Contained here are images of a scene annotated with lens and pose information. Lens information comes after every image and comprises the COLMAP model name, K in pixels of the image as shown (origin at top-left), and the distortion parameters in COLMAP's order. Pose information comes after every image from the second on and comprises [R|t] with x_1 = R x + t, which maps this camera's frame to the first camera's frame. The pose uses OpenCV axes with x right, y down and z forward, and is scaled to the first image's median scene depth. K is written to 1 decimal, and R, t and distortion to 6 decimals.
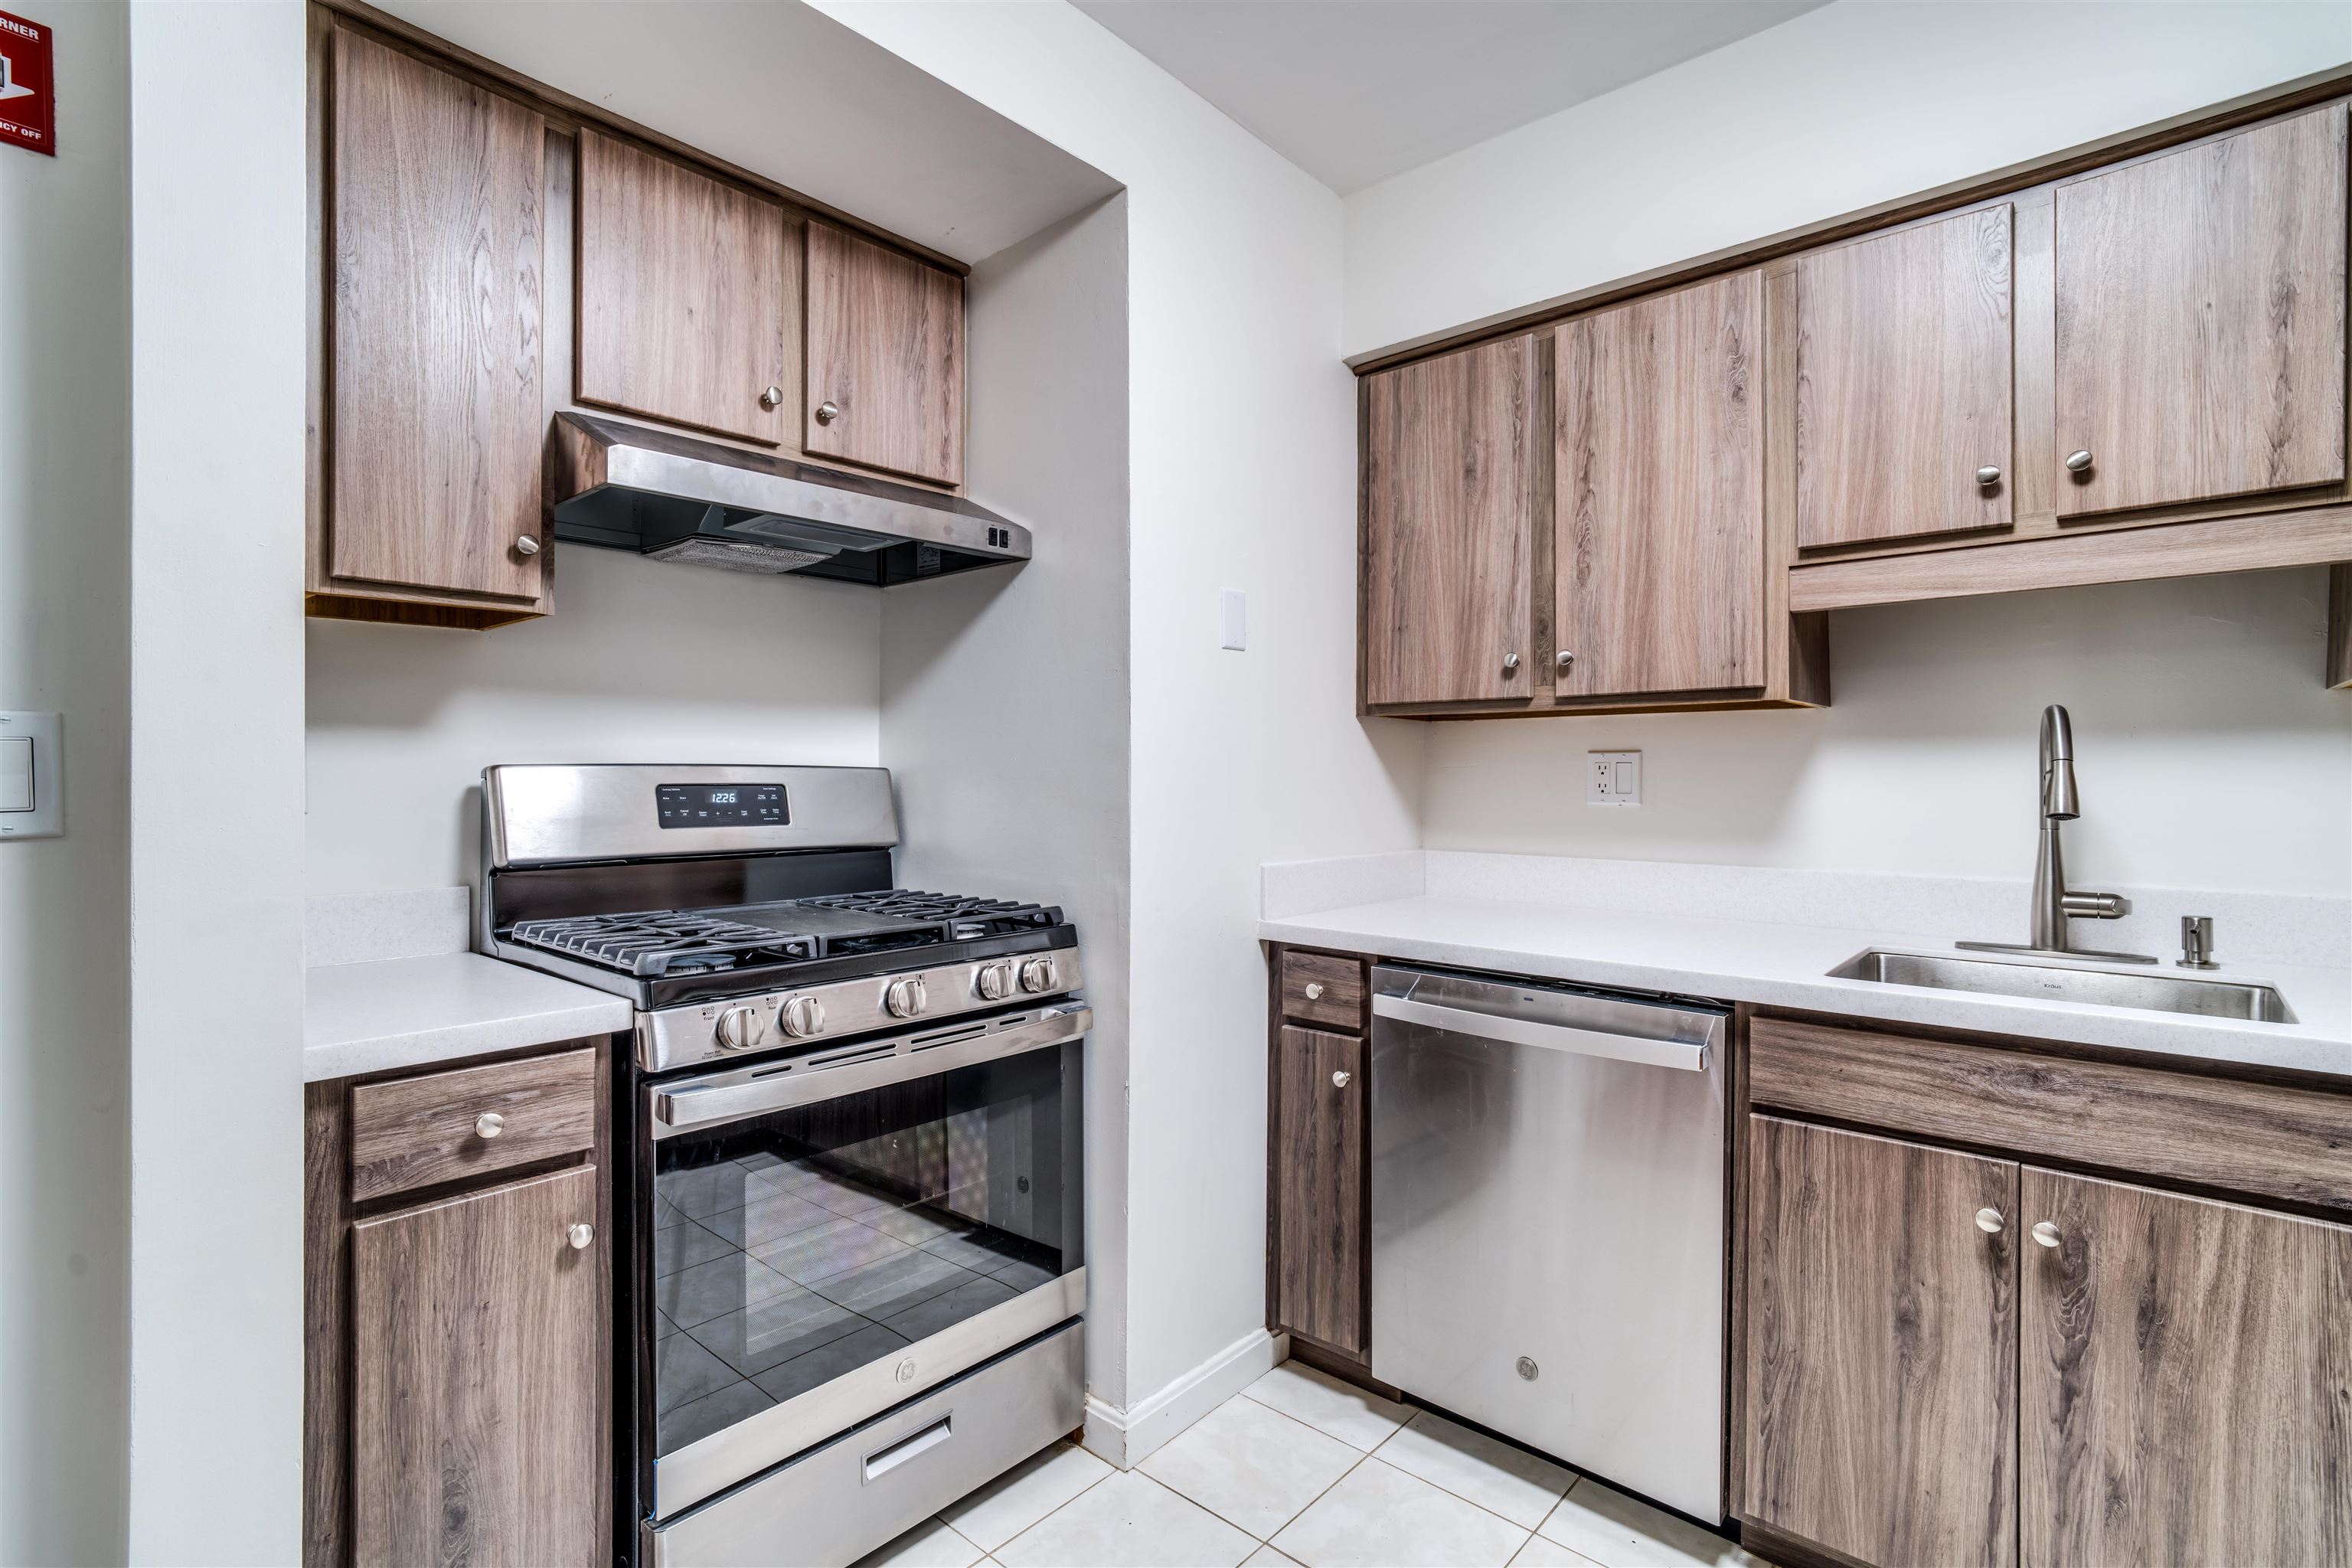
lens RADIAL K [[1106.7, 0, 1179.0], [0, 1106.7, 769.7], [0, 0, 1]] dist [-0.021636, 0.009881]
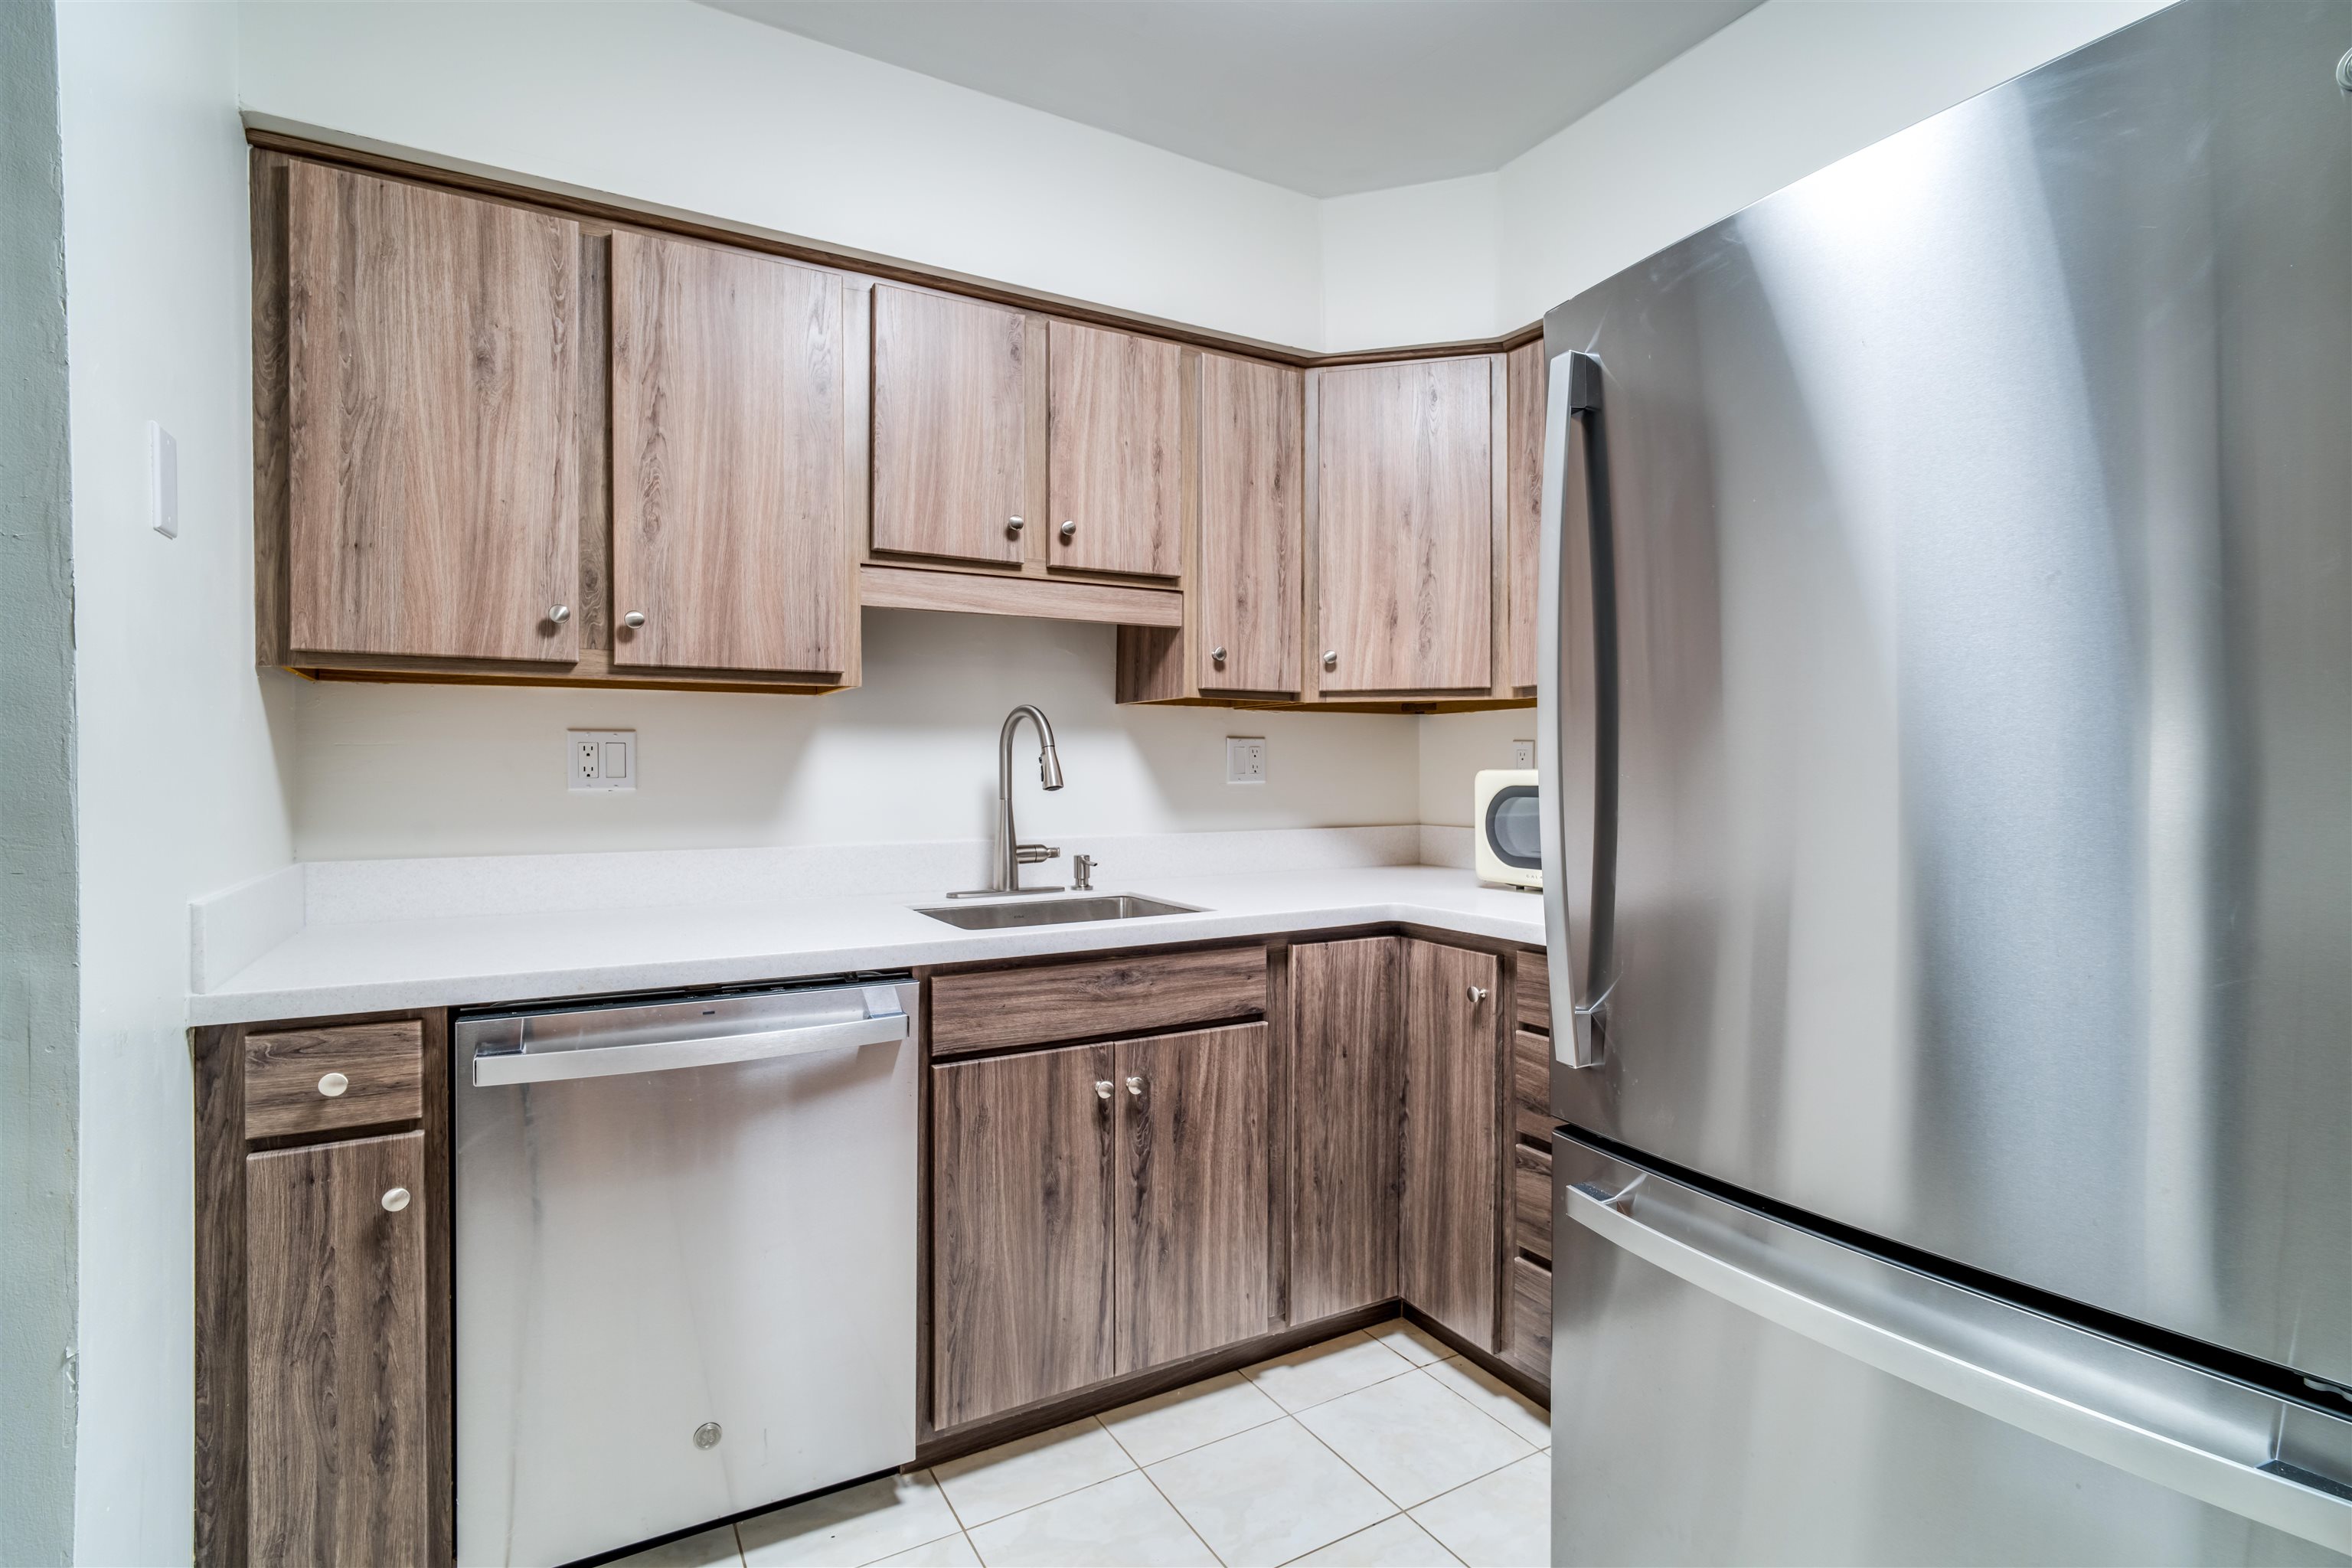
lens RADIAL K [[1106.7, 0, 1179.0], [0, 1106.7, 769.7], [0, 0, 1]] dist [-0.021636, 0.009881]
pose [[0.316015, -0.004478, 0.948744, -0.365309], [-0.005460, 0.999964, 0.006539, 0.008423], [-0.948738, -0.007246, 0.315979, 0.352359]]
